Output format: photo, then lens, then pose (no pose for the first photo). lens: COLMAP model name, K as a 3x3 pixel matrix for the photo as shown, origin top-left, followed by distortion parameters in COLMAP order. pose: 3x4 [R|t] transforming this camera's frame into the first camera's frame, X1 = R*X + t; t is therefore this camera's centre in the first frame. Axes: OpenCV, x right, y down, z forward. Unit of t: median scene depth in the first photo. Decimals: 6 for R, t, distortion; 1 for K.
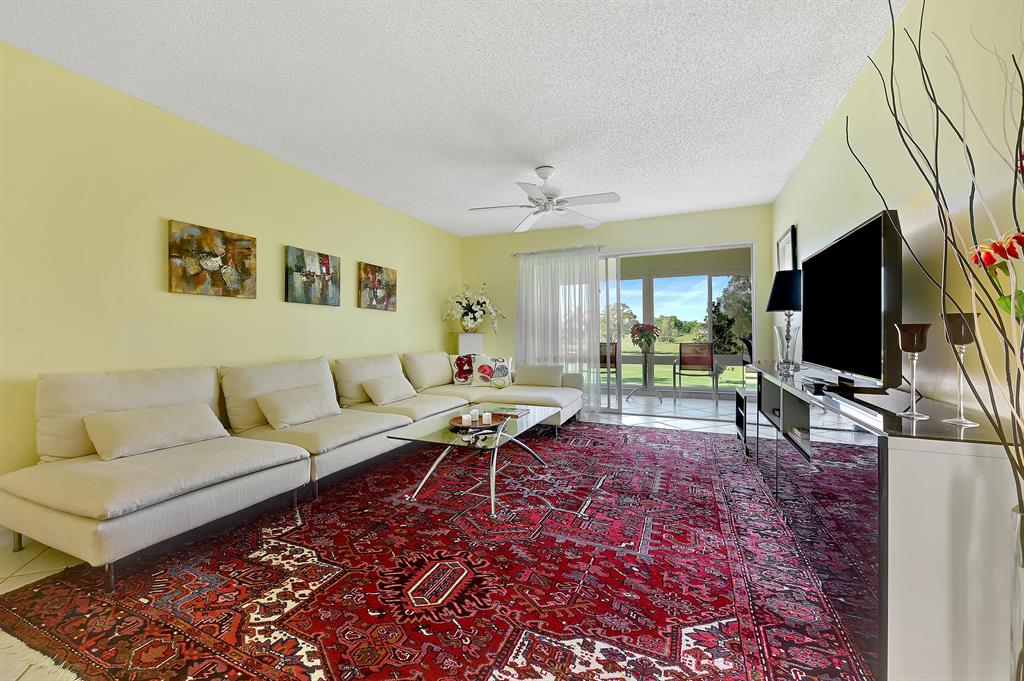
lens RADIAL K [[396.8, 0, 512.0], [0, 396.8, 340.5], [0, 0, 1]] dist [0.000062, -0.000027]
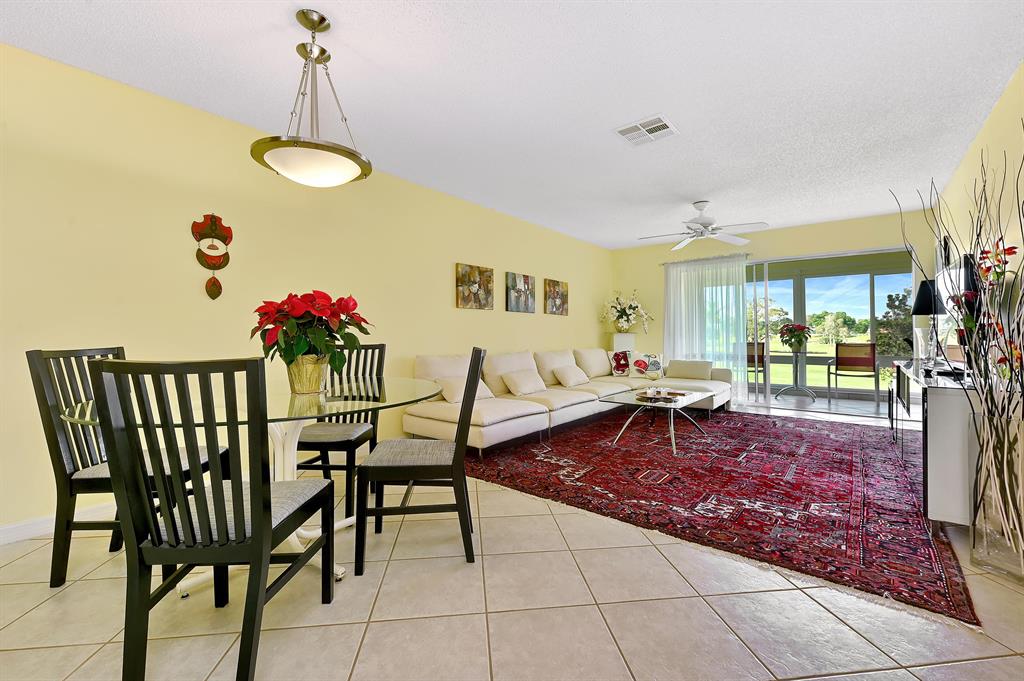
lens RADIAL K [[434.1, 0, 511.3], [0, 434.1, 332.3], [0, 0, 1]] dist [0.011431, 0.000003]
pose [[0.965480, 0.001450, -0.260472, -0.133685], [-0.006537, 0.999804, -0.018665, 0.007493], [0.260394, 0.019723, 0.965301, -0.467649]]
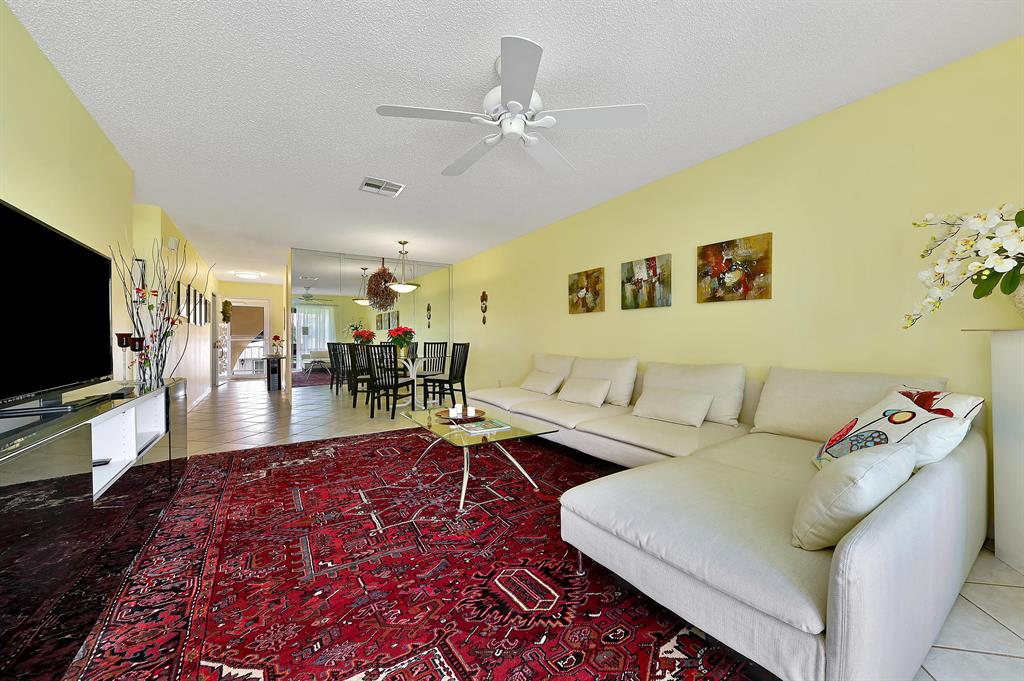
lens RADIAL K [[374.9, 0, 512.0], [0, 374.9, 340.5], [0, 0, 1]] dist [-0.000411, -0.000074]
pose [[-0.549832, 0.013111, -0.835173, 0.535347], [-0.003393, 0.999833, 0.017930, -0.021027], [0.835269, 0.012692, -0.549695, 1.248484]]
